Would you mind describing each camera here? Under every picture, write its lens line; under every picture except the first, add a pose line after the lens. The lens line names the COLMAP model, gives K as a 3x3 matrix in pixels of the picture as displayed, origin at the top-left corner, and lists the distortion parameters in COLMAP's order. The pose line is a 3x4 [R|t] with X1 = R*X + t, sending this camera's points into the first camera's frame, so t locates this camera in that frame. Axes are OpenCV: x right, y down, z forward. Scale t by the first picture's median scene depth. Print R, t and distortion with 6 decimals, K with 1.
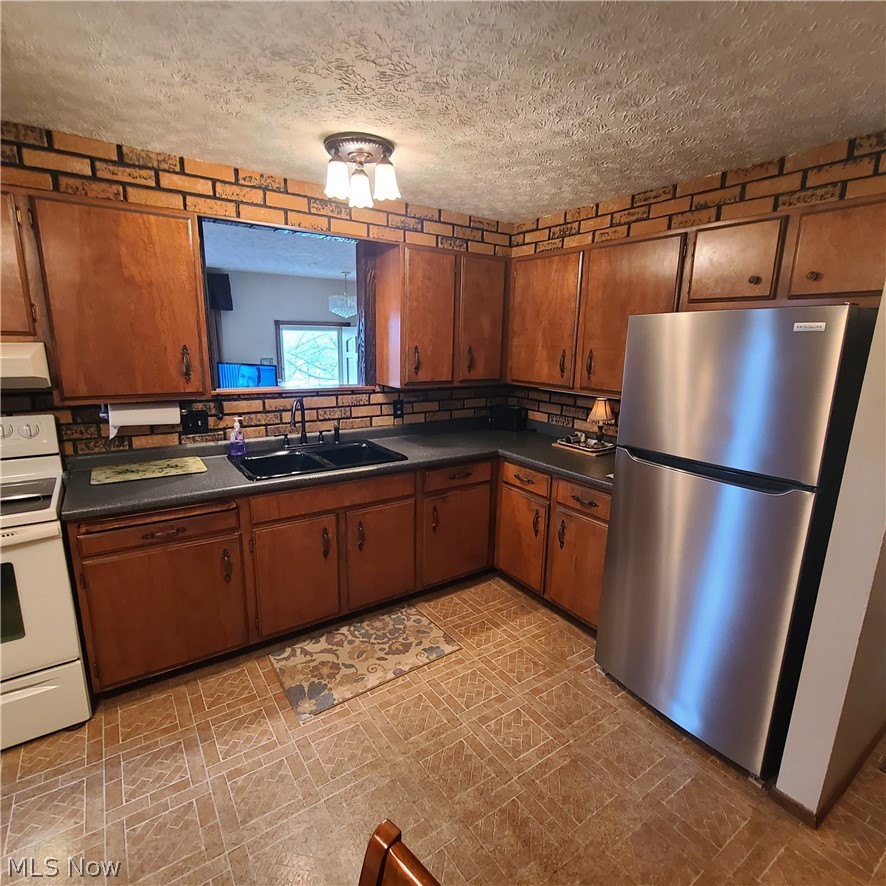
lens RADIAL K [[485.5, 0, 448.6], [0, 485.5, 445.8], [0, 0, 1]] dist [-0.002111, 0.000070]
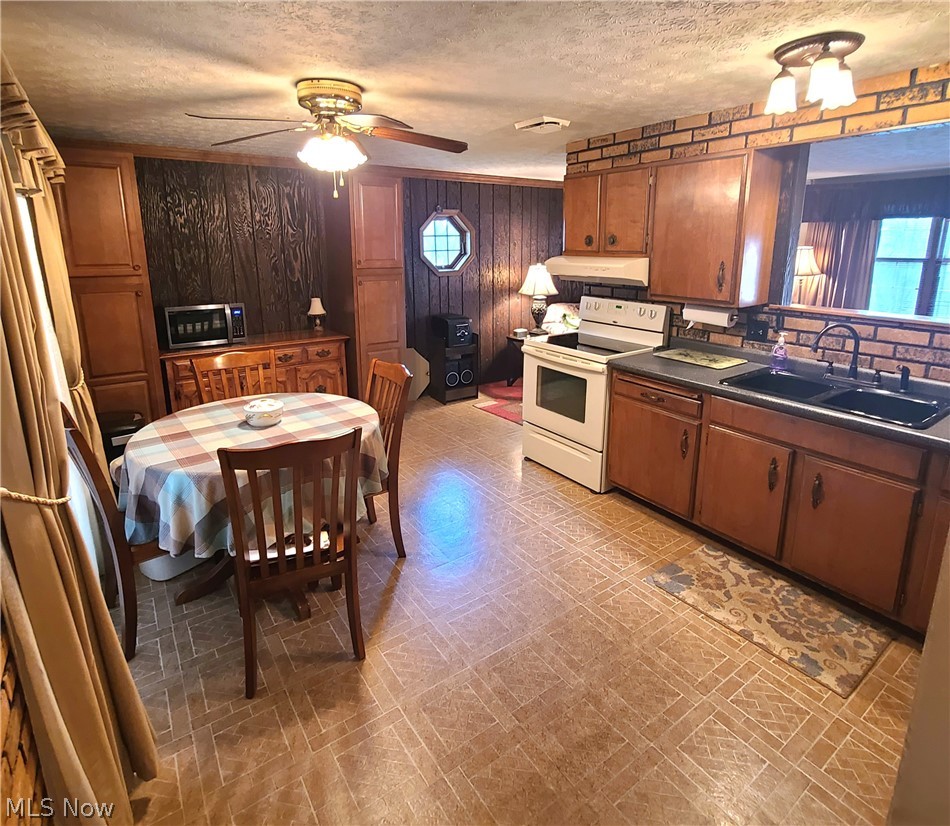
lens RADIAL K [[518.9, 0, 474.6], [0, 518.9, 354.1], [0, 0, 1]] dist [-0.001137, -0.001524]
pose [[-0.002985, 0.192373, -0.981317, 0.668281], [-0.214227, 0.958416, 0.188535, -0.084735], [0.976779, 0.210788, 0.038350, 0.346081]]
